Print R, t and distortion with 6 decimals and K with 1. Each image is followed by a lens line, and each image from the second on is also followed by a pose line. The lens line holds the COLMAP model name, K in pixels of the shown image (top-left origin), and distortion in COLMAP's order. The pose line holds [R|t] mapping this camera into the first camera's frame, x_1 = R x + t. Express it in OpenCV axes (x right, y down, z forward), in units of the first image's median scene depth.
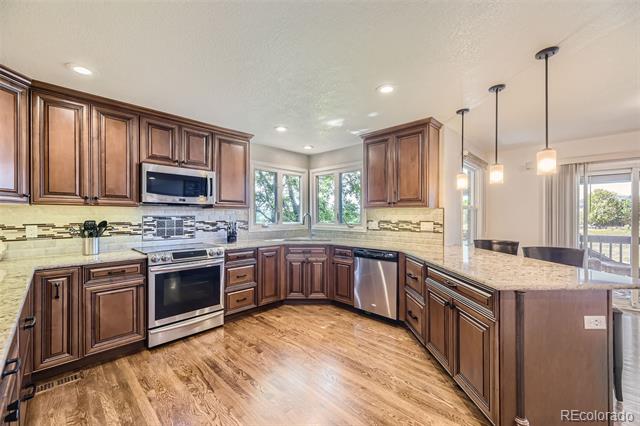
lens RADIAL K [[262.4, 0, 319.2], [0, 262.4, 216.2], [0, 0, 1]] dist [-0.000157, 0.000016]
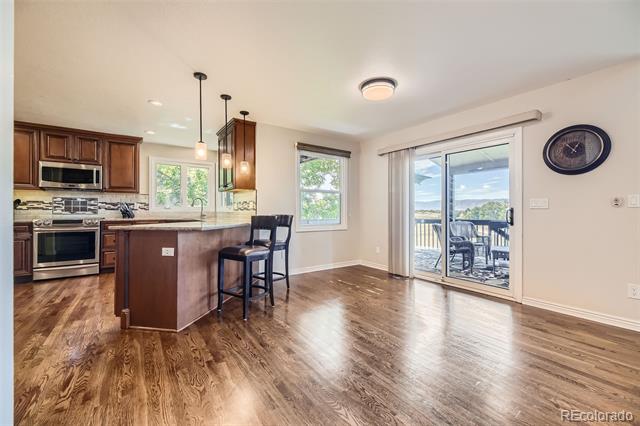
lens RADIAL K [[263.2, 0, 320.0], [0, 263.2, 213.0], [0, 0, 1]] dist [0.001080, 0.000174]
pose [[0.983168, 0.002603, -0.182684, 1.003424], [-0.002209, 0.999995, 0.002356, 0.076260], [0.182689, -0.001913, 0.983169, -0.168094]]
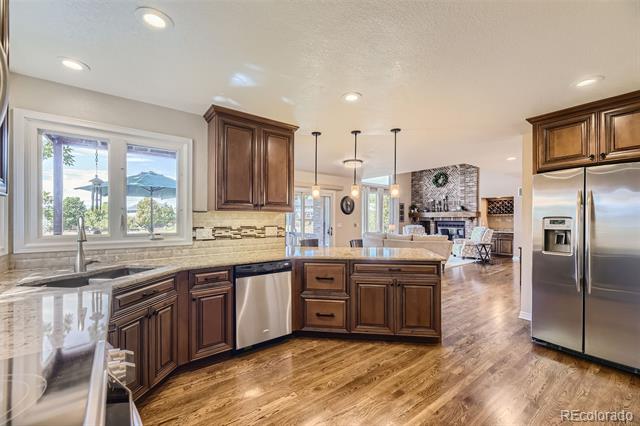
lens RADIAL K [[262.7, 0, 320.4], [0, 262.7, 221.0], [0, 0, 1]] dist [0.000813, 0.000169]
pose [[0.145763, -0.004780, 0.989308, -0.563272], [0.001663, 0.999988, 0.004587, -0.003513], [-0.989318, 0.000977, 0.145770, 0.709499]]
